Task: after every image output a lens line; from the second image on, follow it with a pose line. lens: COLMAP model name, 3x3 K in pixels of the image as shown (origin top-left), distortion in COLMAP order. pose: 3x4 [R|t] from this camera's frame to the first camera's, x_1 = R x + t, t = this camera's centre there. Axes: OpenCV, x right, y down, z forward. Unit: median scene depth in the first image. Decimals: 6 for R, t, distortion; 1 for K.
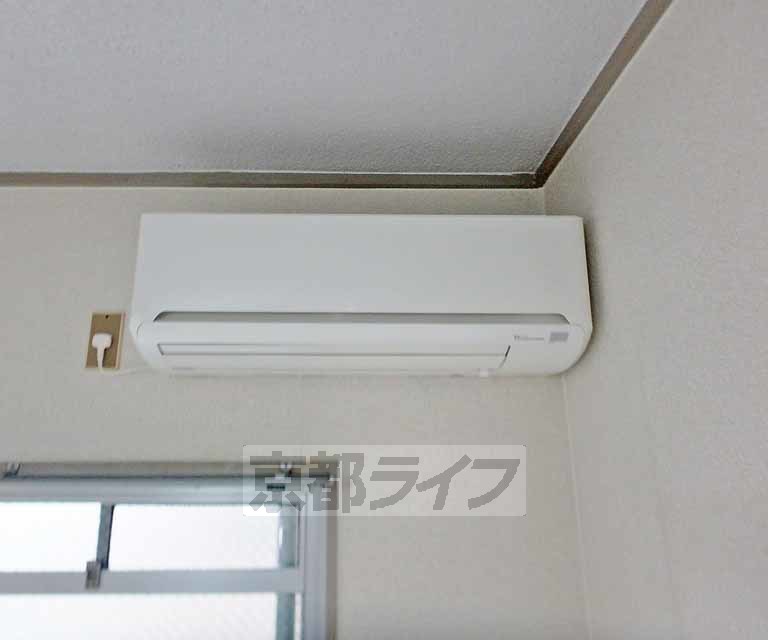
lens RADIAL K [[529.8, 0, 384.0], [0, 529.8, 320.0], [0, 0, 1]] dist [-0.000219, -0.000263]
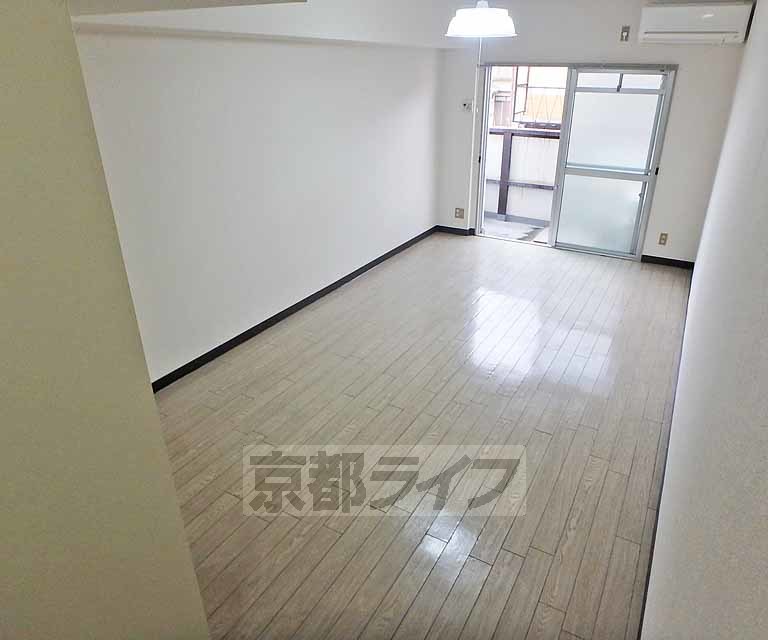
lens RADIAL K [[585.7, 0, 384.0], [0, 585.7, 320.0], [0, 0, 1]] dist [-0.001781, -0.001558]
pose [[0.826403, 0.247404, -0.505815, 0.851647], [0.124570, 0.795715, 0.592723, -1.198603], [0.549127, -0.552837, 0.626762, -4.438016]]
